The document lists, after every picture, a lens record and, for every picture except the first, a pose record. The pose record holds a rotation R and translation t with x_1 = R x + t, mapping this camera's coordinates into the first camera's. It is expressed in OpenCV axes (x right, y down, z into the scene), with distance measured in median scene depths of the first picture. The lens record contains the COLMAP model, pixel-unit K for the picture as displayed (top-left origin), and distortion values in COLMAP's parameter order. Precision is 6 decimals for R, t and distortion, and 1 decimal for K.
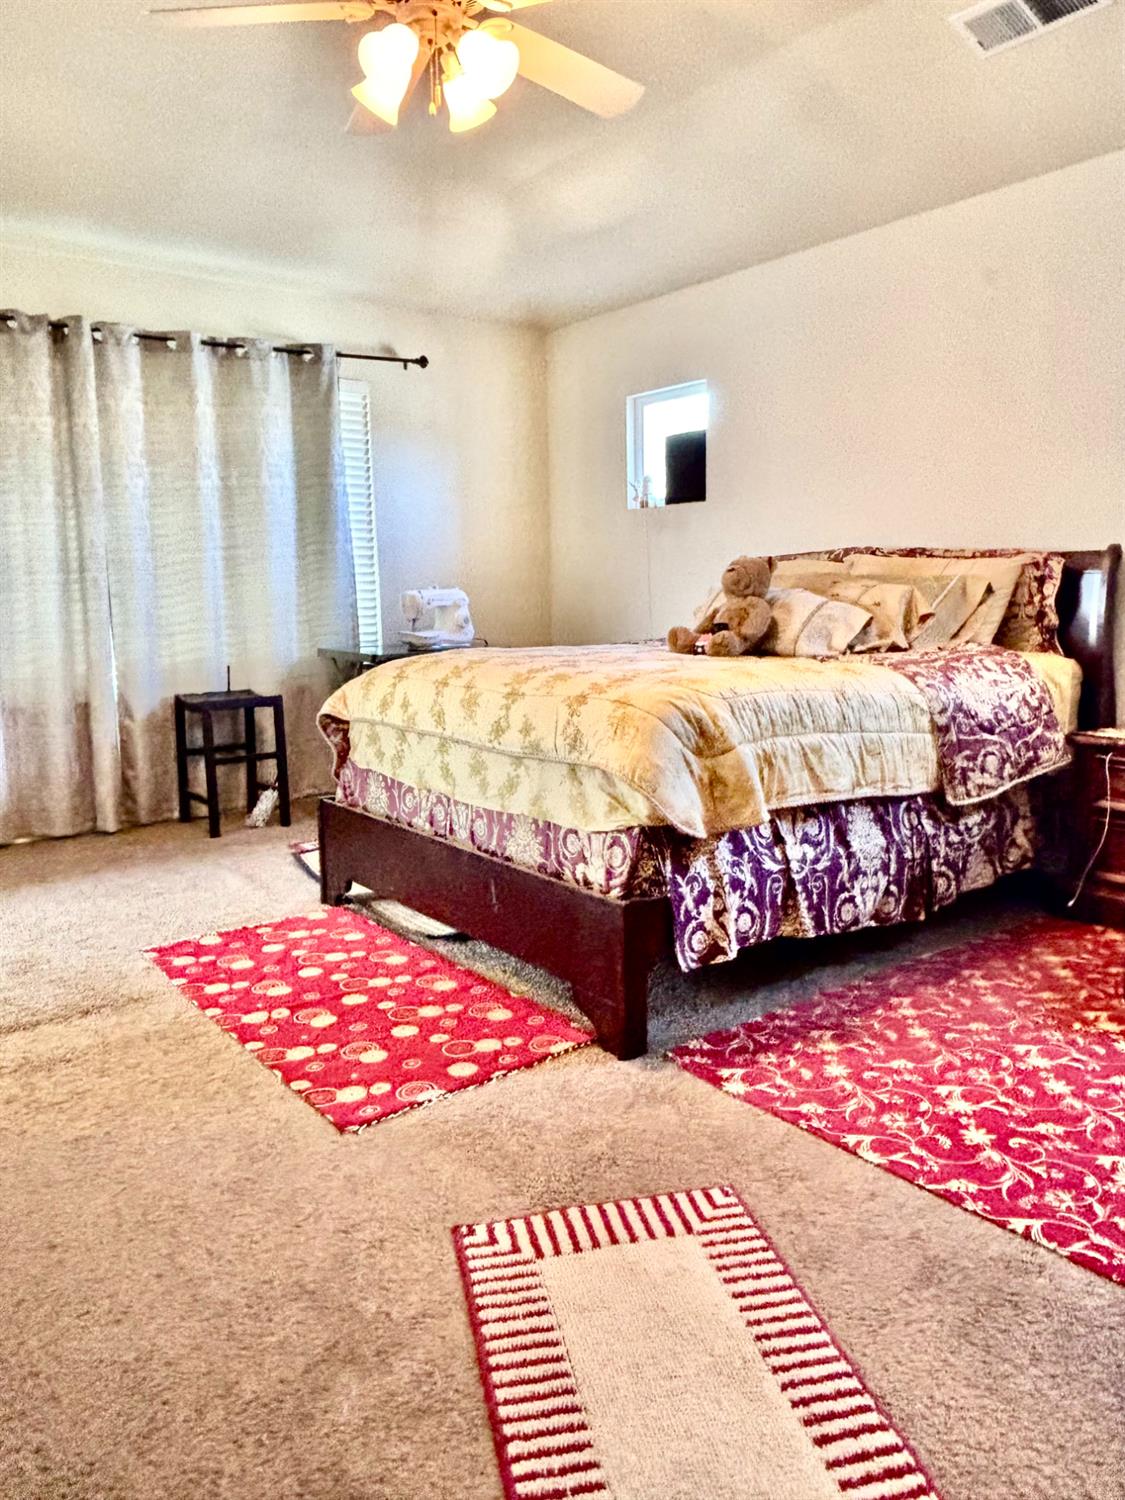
lens RADIAL K [[1063.9, 0, 562.8], [0, 1063.9, 748.4], [0, 0, 1]] dist [0.005459, -0.001453]
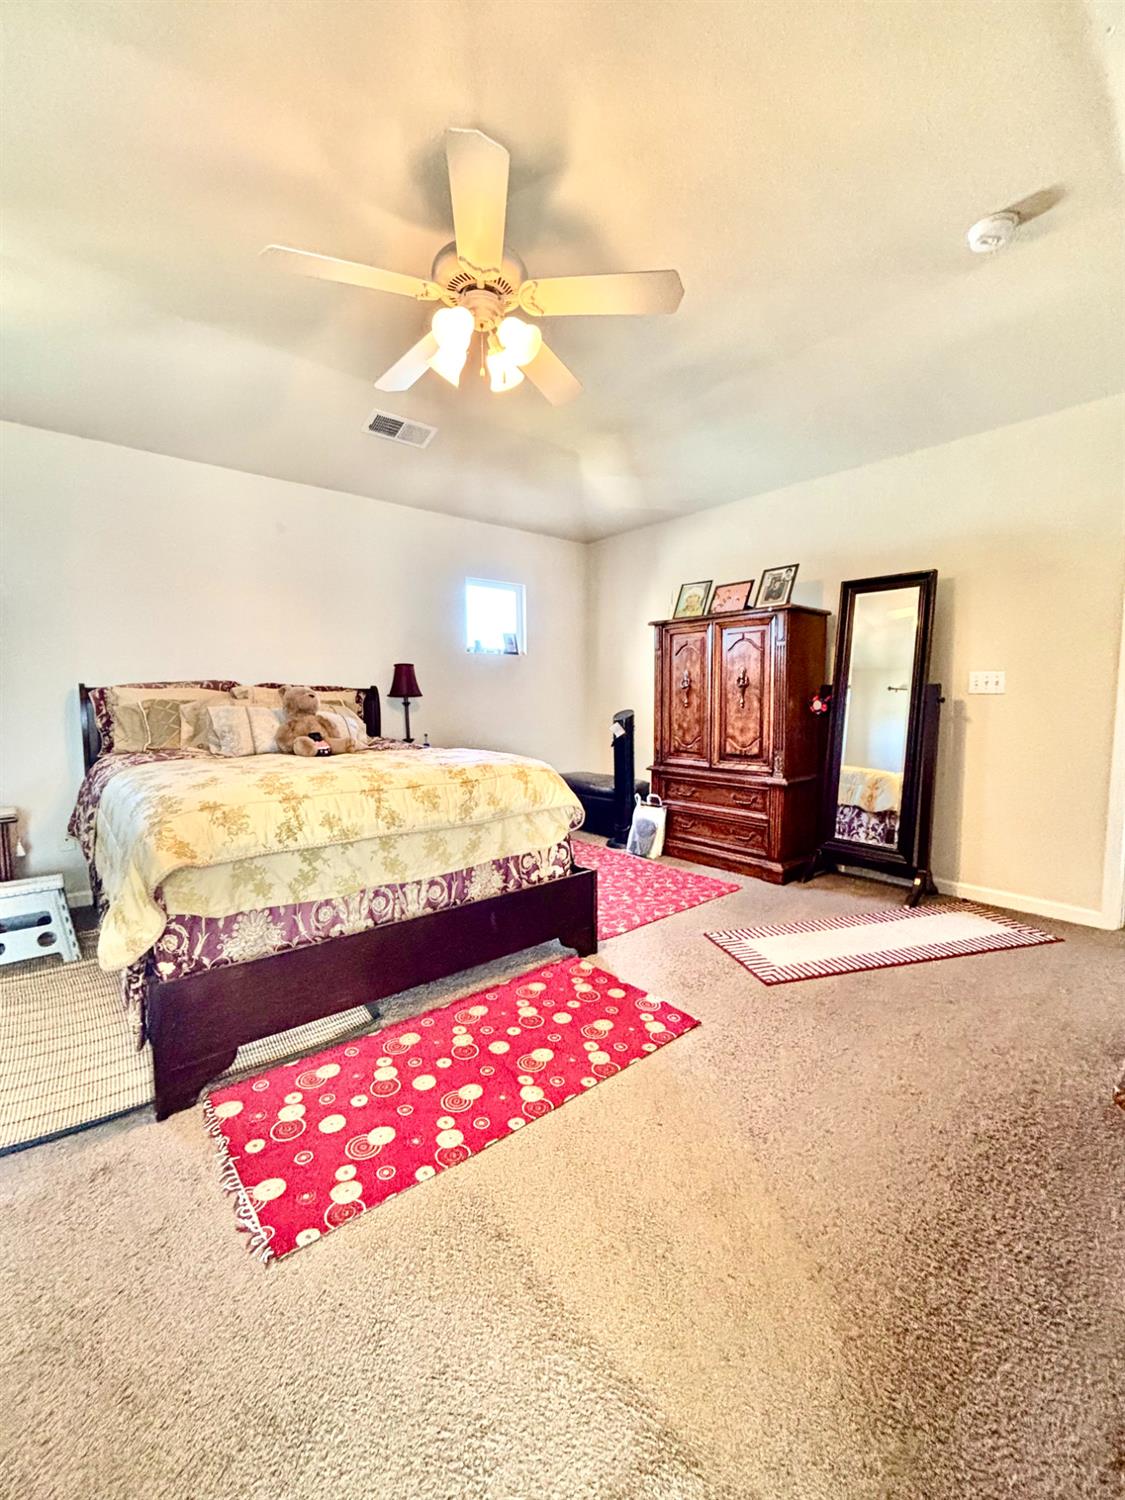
lens RADIAL K [[606.0, 0, 564.0], [0, 606.0, 753.9], [0, 0, 1]] dist [-0.007735, 0.000379]
pose [[-0.032578, -0.089067, 0.995493, -0.792671], [0.170530, 0.980921, 0.093344, -0.131961], [-0.984814, 0.172802, -0.016768, 0.819596]]
